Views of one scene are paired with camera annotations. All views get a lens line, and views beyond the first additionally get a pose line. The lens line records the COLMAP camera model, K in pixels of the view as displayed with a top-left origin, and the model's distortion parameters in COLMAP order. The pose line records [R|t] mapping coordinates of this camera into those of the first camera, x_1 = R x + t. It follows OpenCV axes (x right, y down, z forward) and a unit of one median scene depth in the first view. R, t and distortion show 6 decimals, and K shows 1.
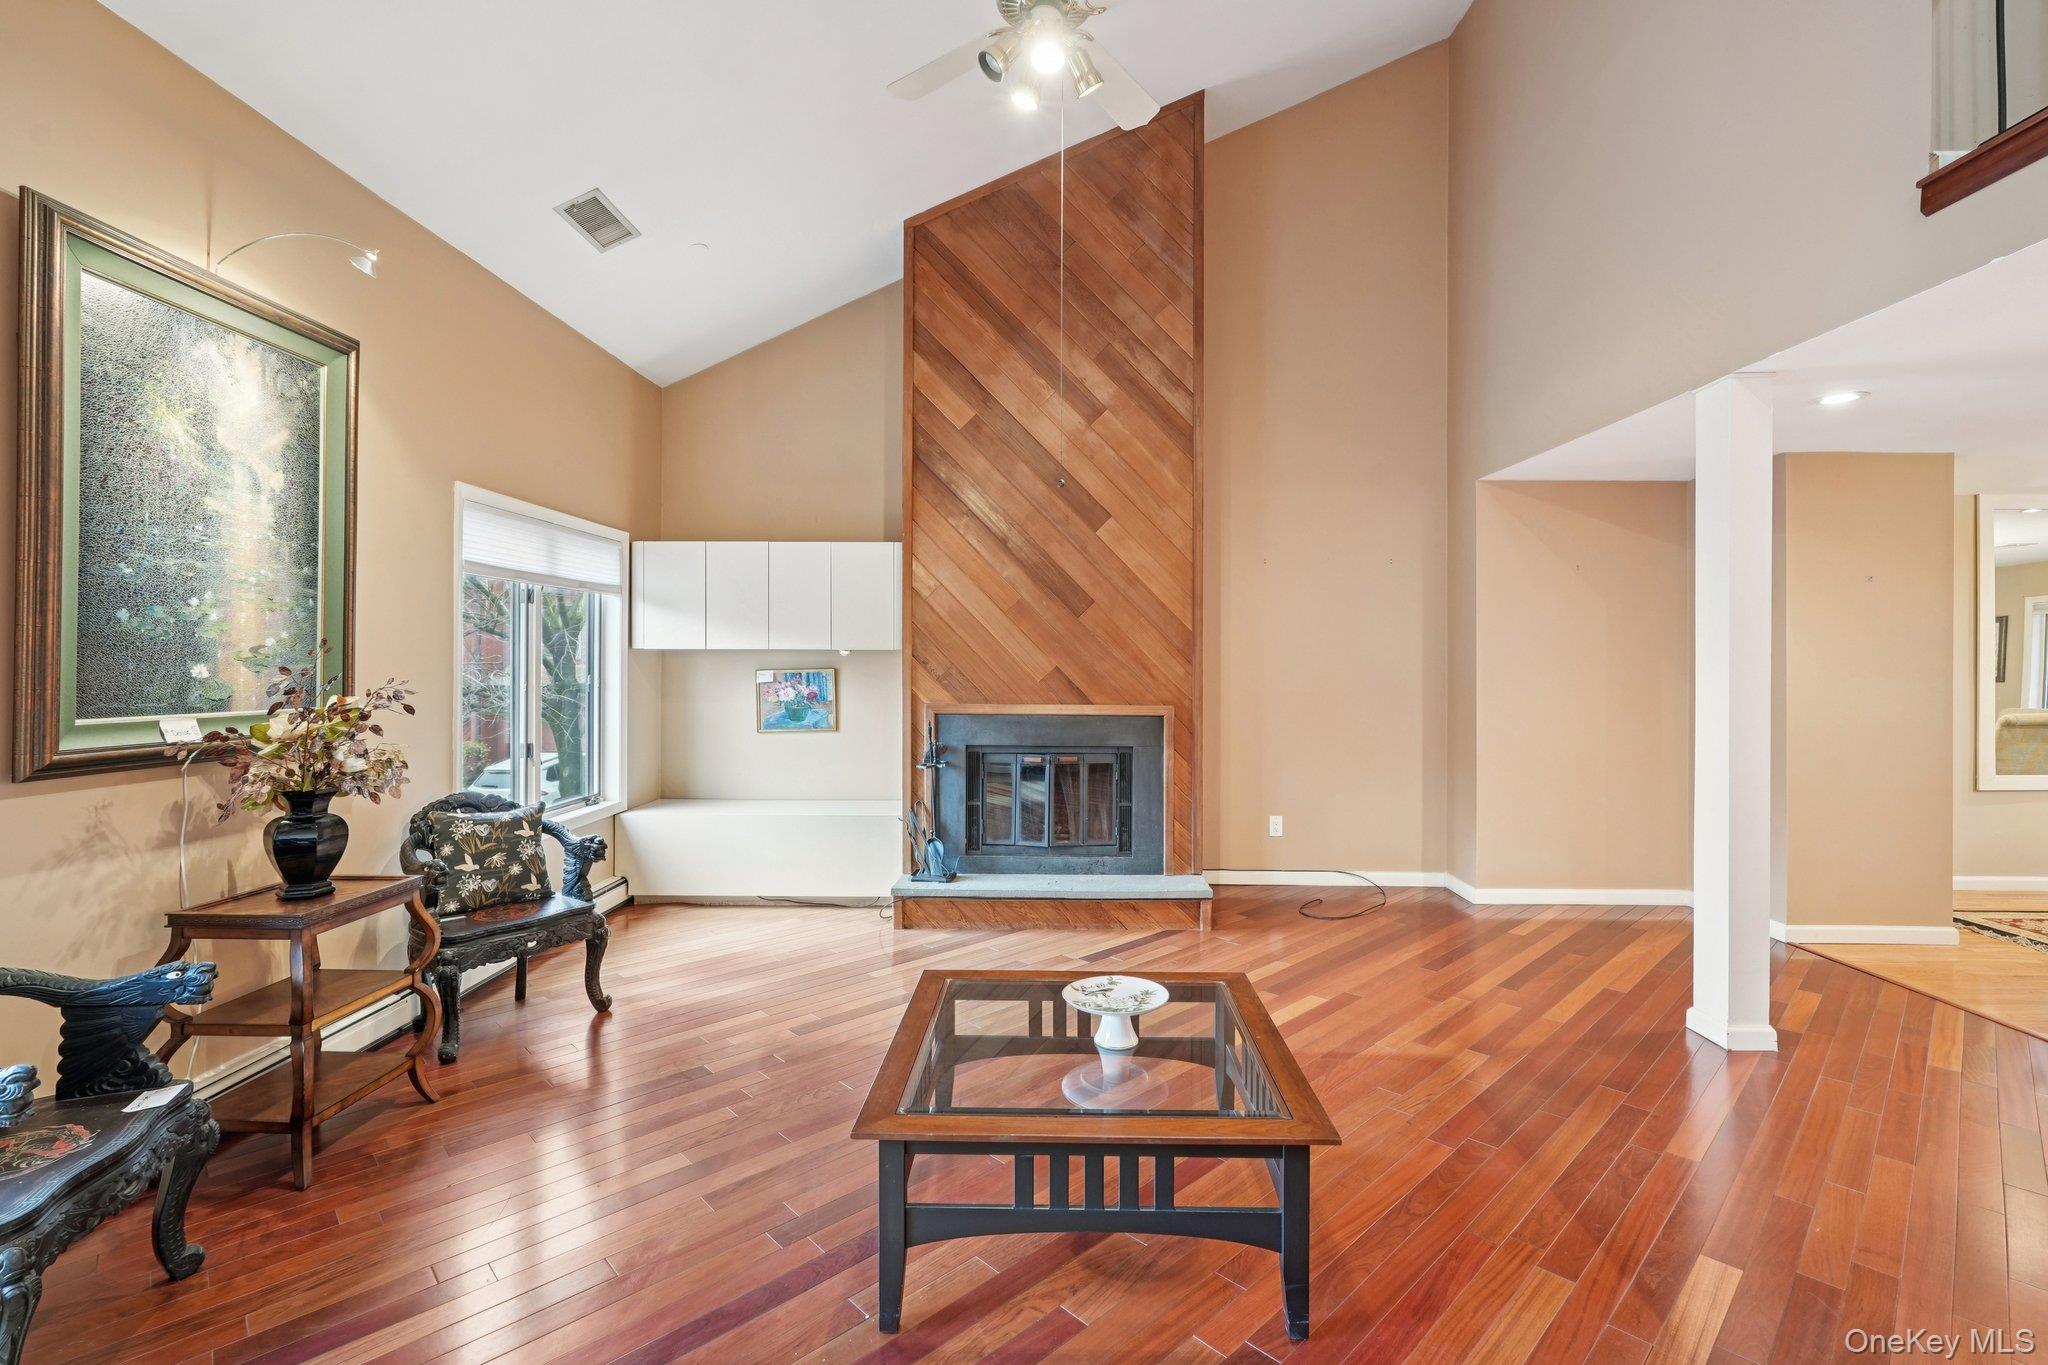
lens RADIAL K [[912.0, 0, 1046.5], [0, 912.0, 675.3], [0, 0, 1]] dist [-0.014896, 0.006512]
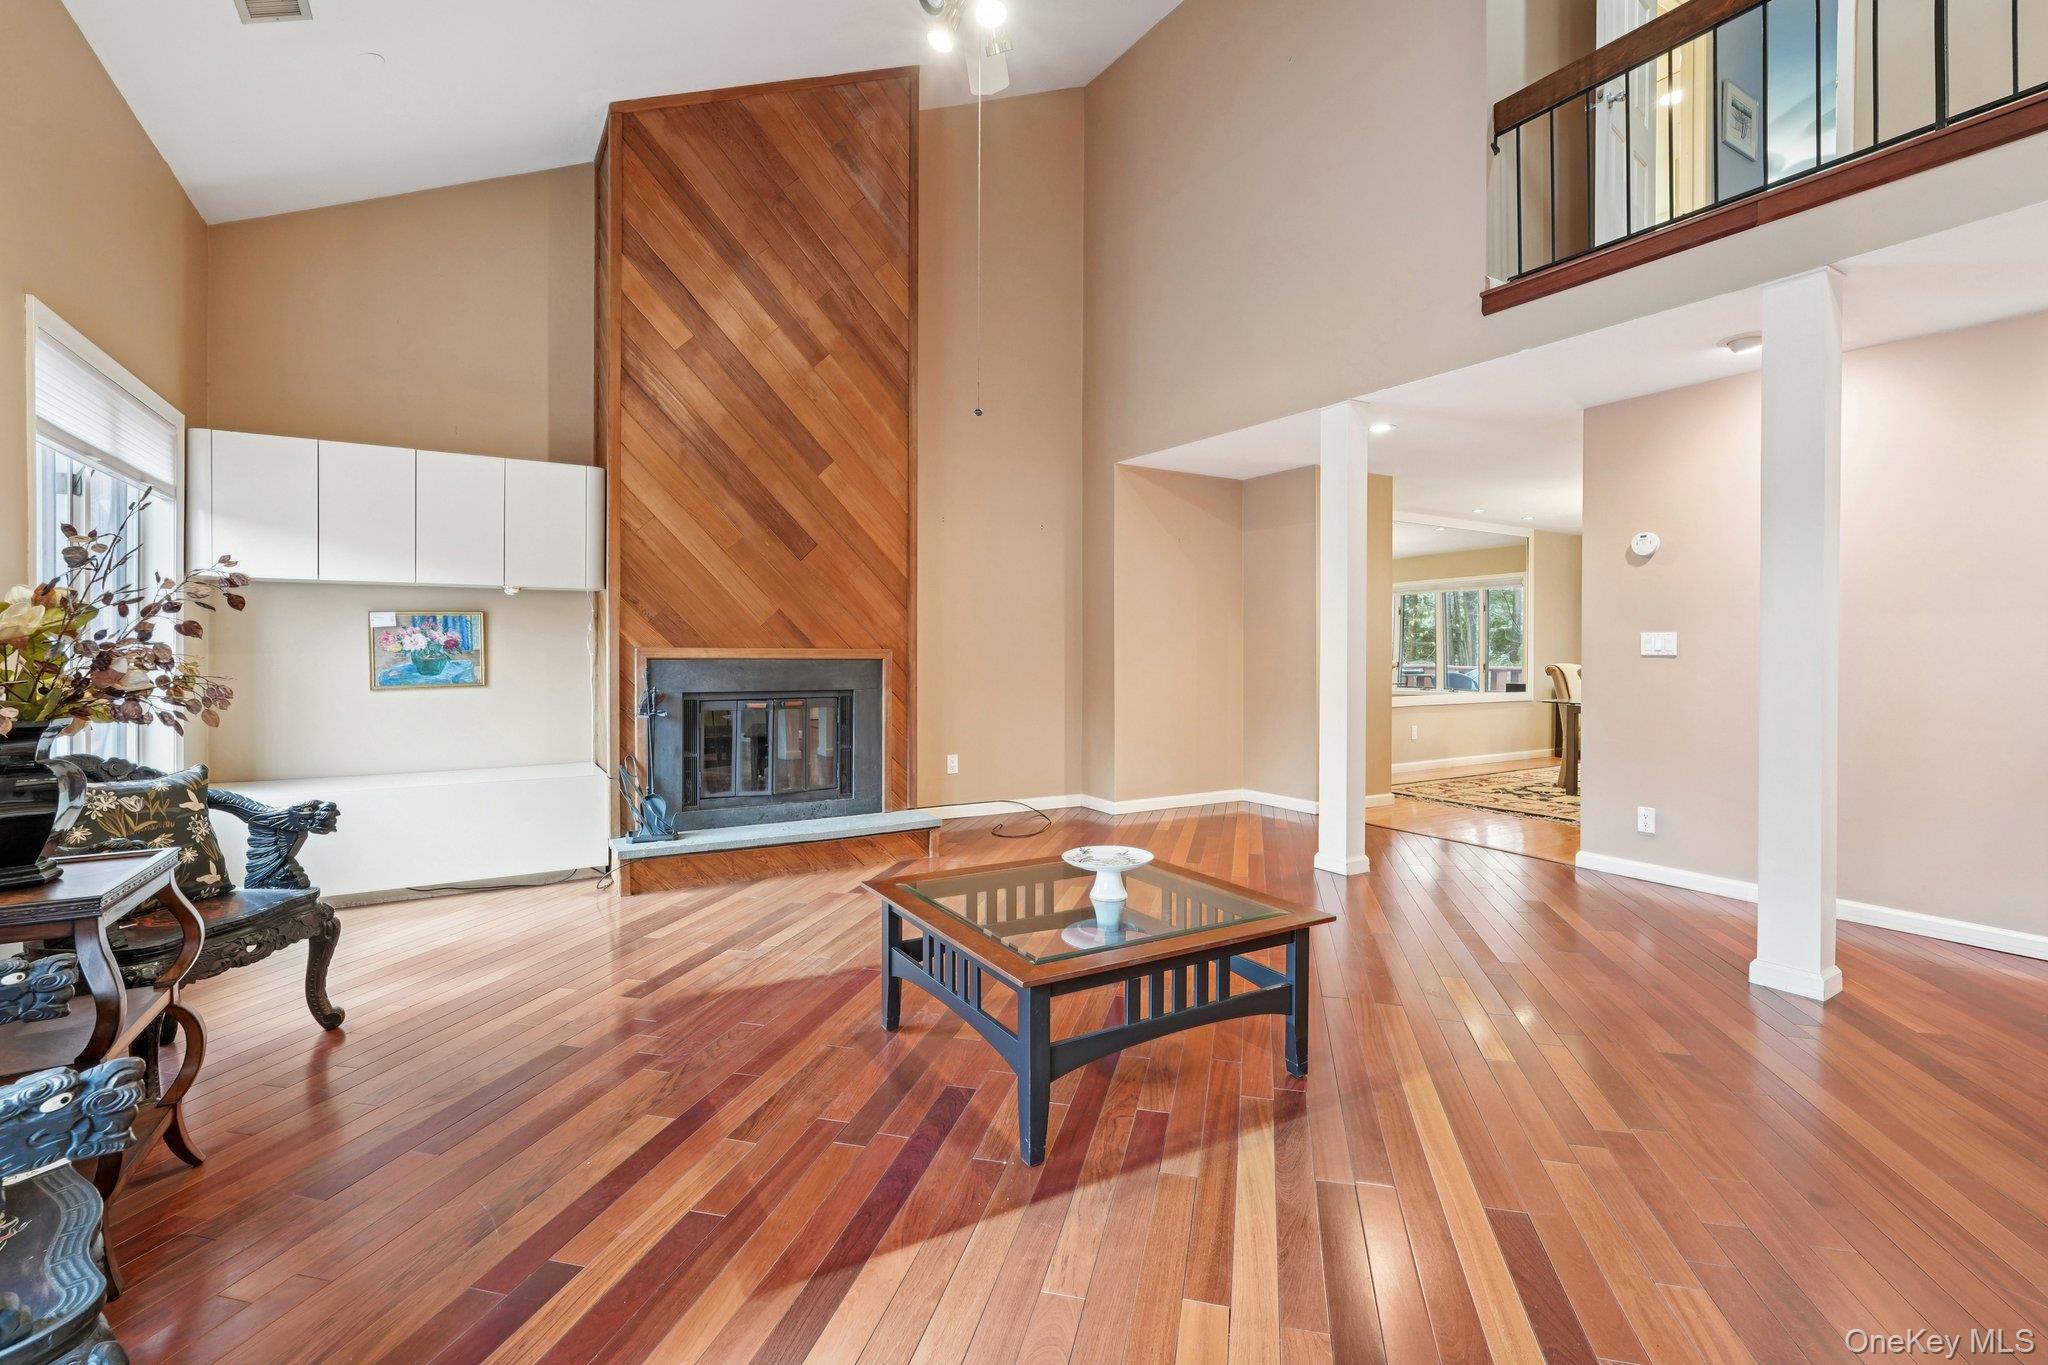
lens RADIAL K [[912.0, 0, 1032.4], [0, 912.0, 665.7], [0, 0, 1]] dist [-0.014896, 0.006512]
pose [[0.850803, -0.011418, 0.525361, -0.275092], [0.006750, 0.999919, 0.010801, 0.042198], [-0.525442, -0.005644, 0.850811, 0.027726]]
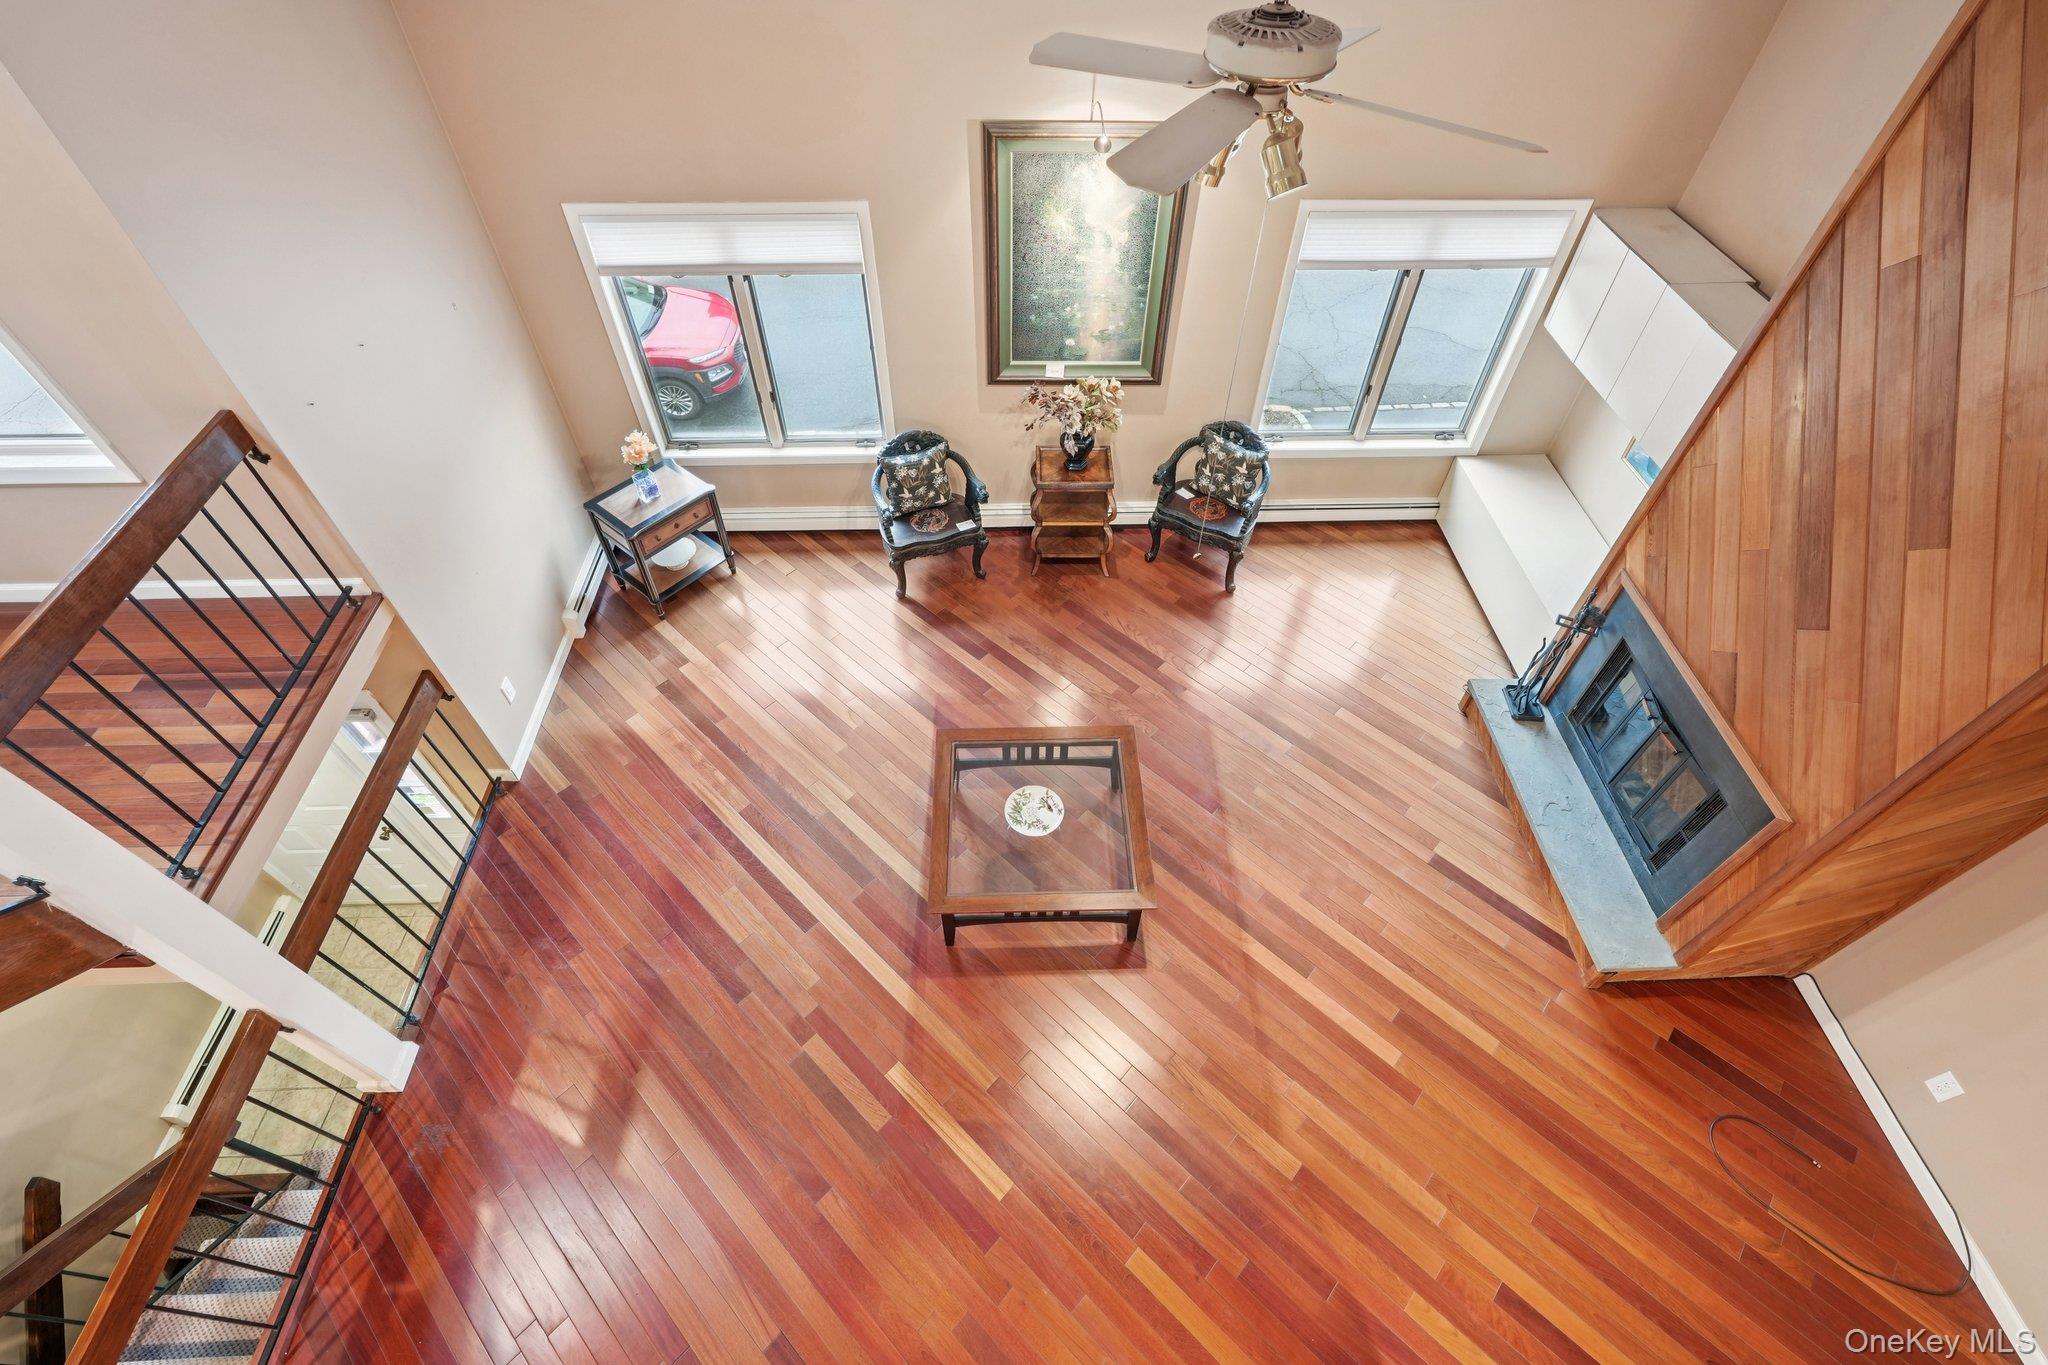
lens RADIAL K [[912.0, 0, 1036.7], [0, 912.0, 688.7], [0, 0, 1]] dist [-0.014896, 0.006512]
pose [[0.047225, 0.766636, -0.640343, 0.472470], [-0.030018, 0.641857, 0.766236, -0.533290], [0.998433, -0.016964, 0.053325, 0.410875]]
